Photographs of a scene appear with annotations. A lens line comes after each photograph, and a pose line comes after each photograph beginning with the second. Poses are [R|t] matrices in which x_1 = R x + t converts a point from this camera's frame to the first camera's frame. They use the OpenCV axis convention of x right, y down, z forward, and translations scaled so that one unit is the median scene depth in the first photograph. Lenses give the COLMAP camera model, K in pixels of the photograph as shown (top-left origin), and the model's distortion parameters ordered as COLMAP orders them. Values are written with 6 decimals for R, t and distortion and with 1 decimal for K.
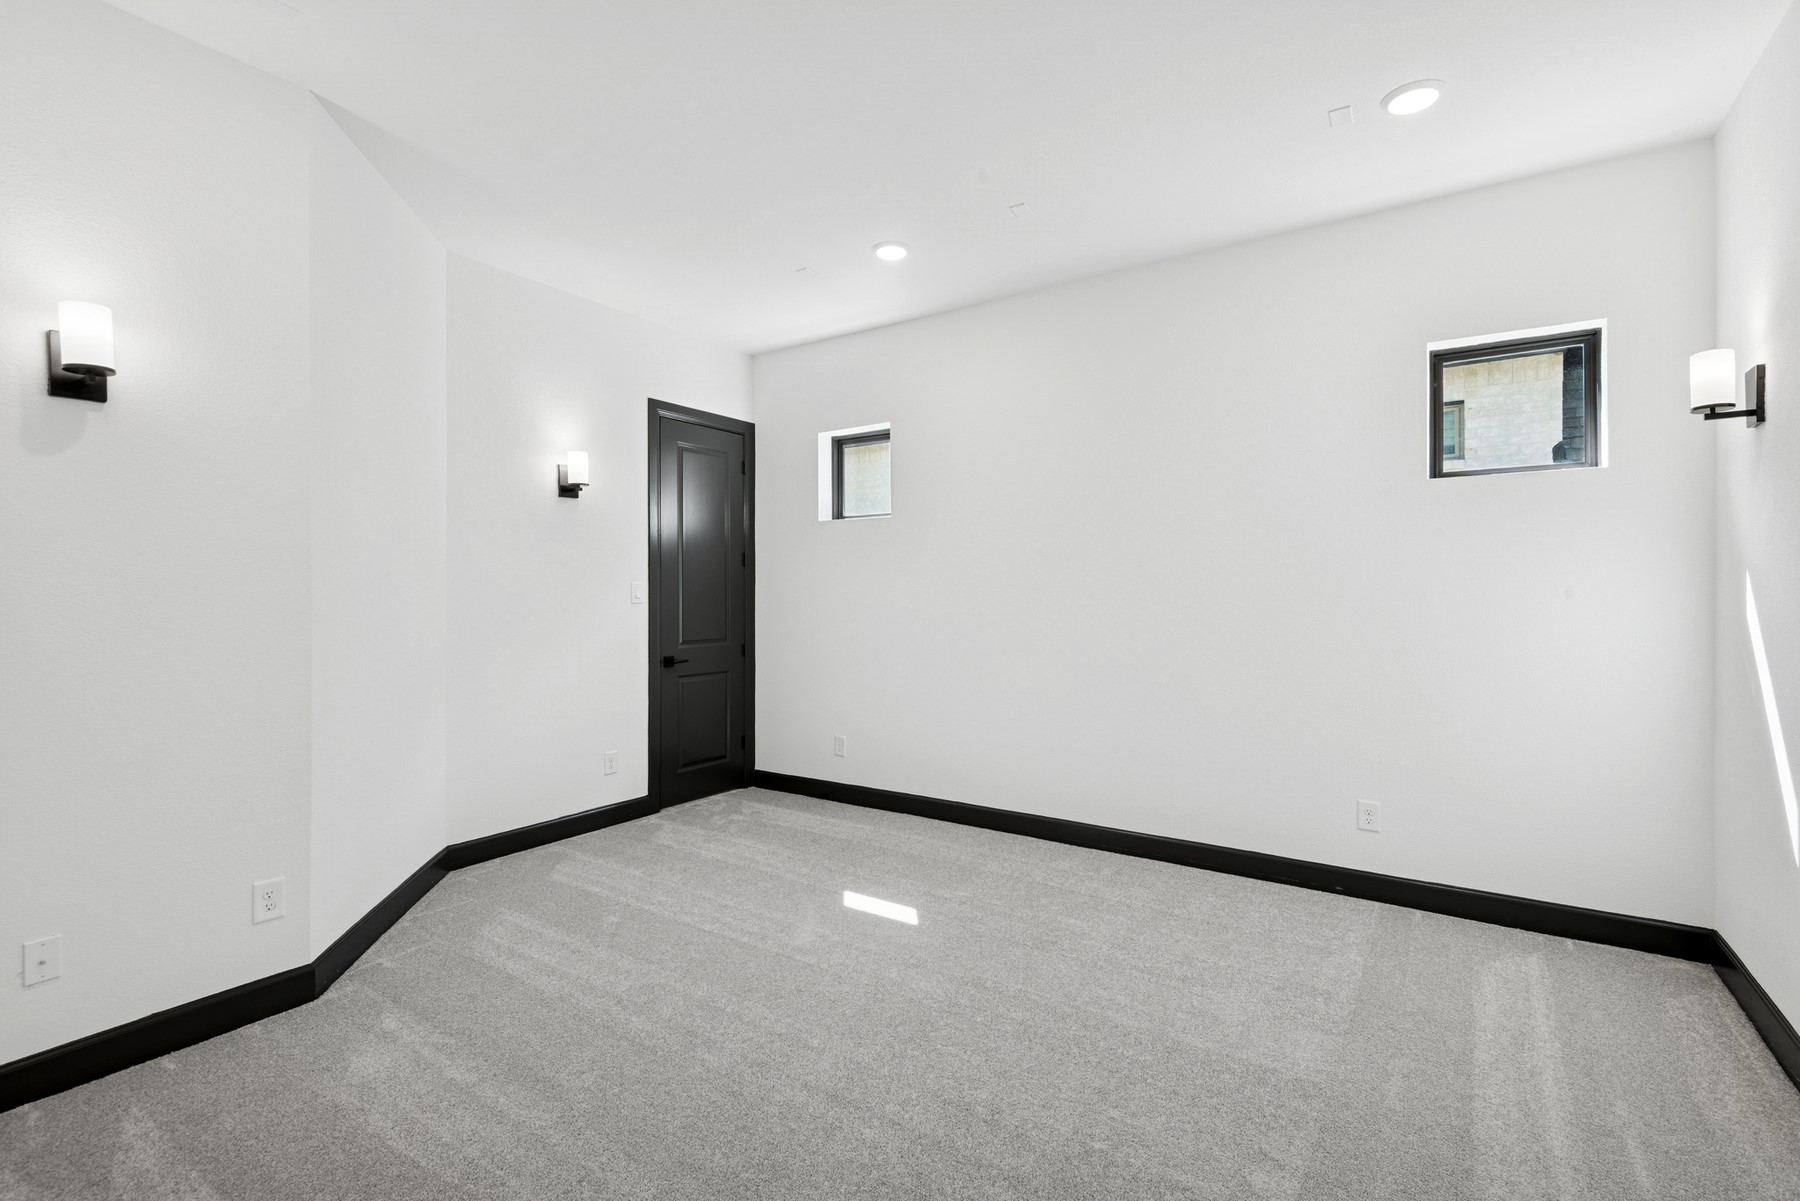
lens RADIAL K [[823.6, 0, 896.7], [0, 823.6, 590.2], [0, 0, 1]] dist [-0.000331, -0.004315]
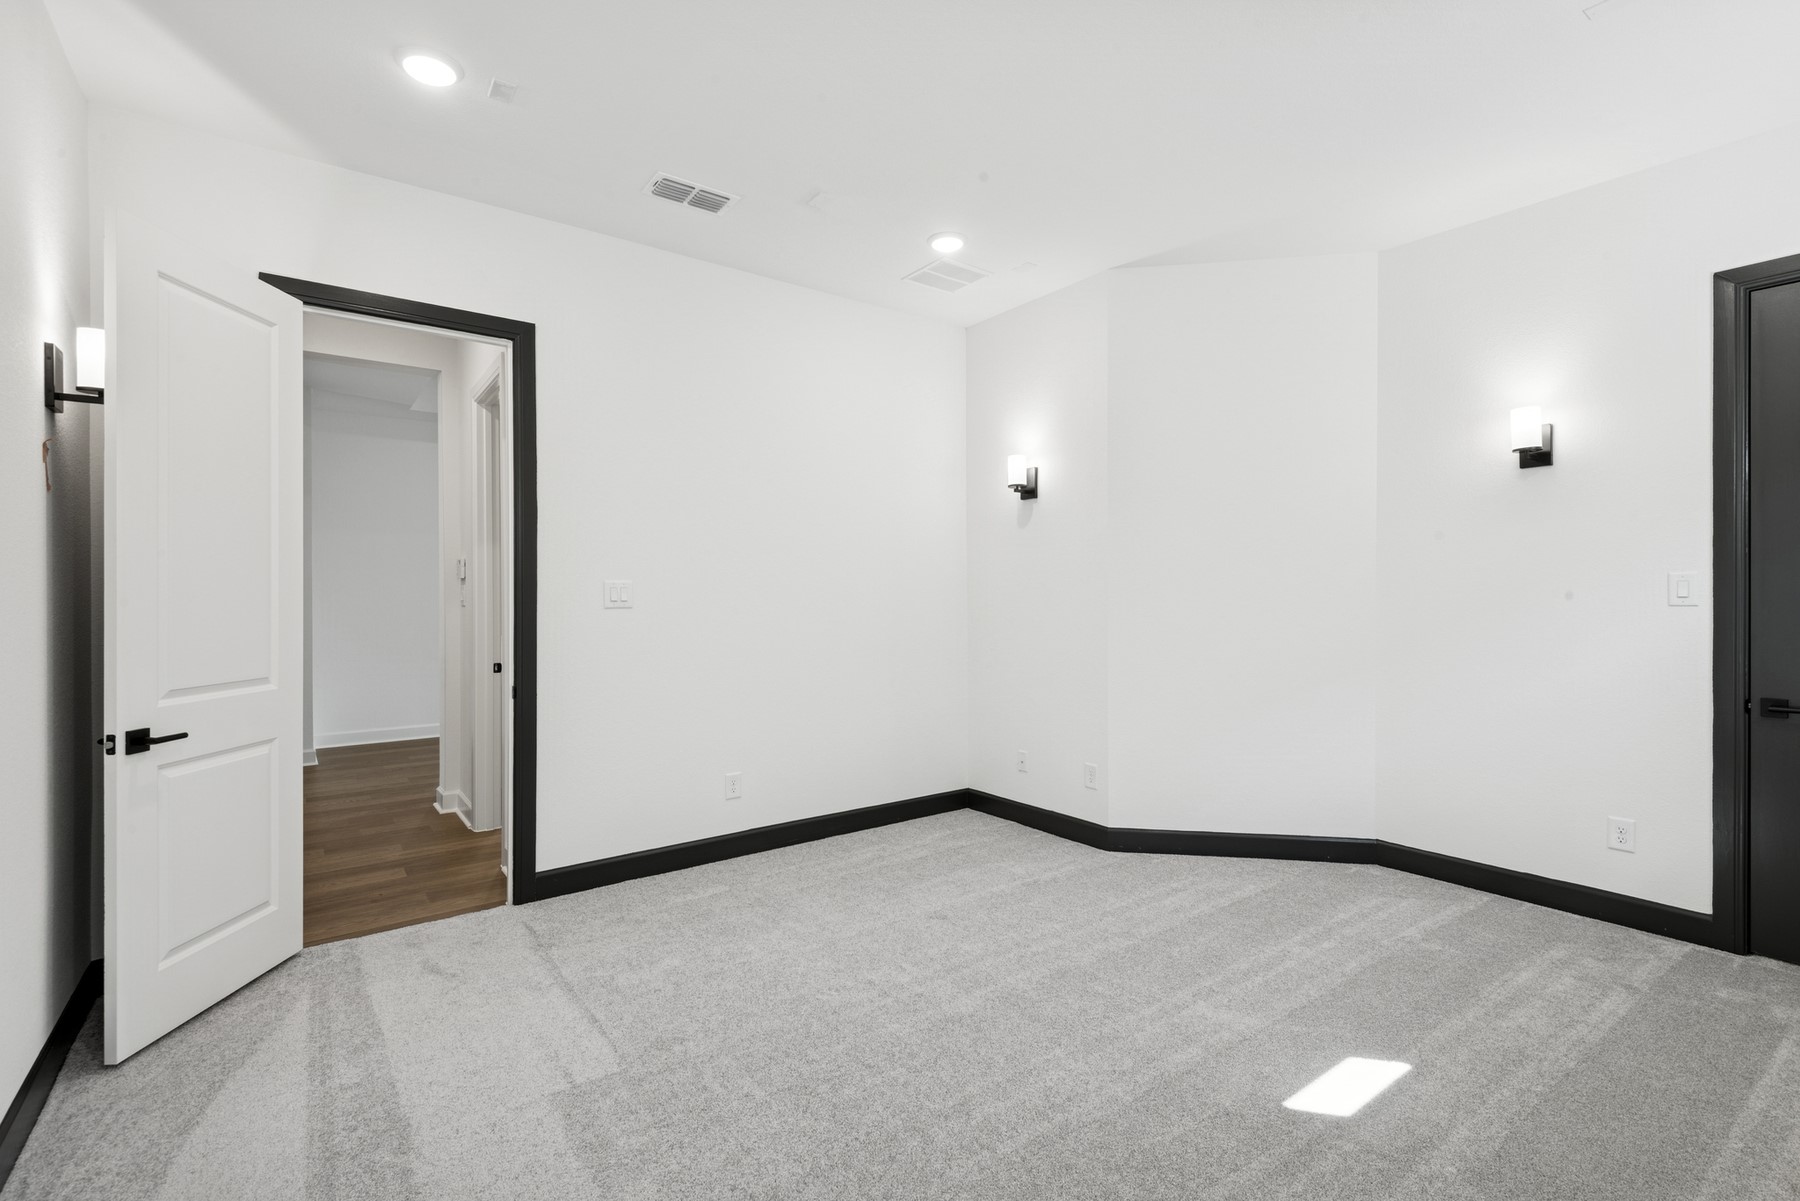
lens RADIAL K [[823.6, 0, 898.0], [0, 823.6, 602.9], [0, 0, 1]] dist [-0.000331, -0.004315]
pose [[-0.339508, 0.010807, -0.940541, 0.522185], [-0.001396, 0.999927, 0.011993, 0.007713], [0.940602, 0.005385, -0.339468, 0.682605]]
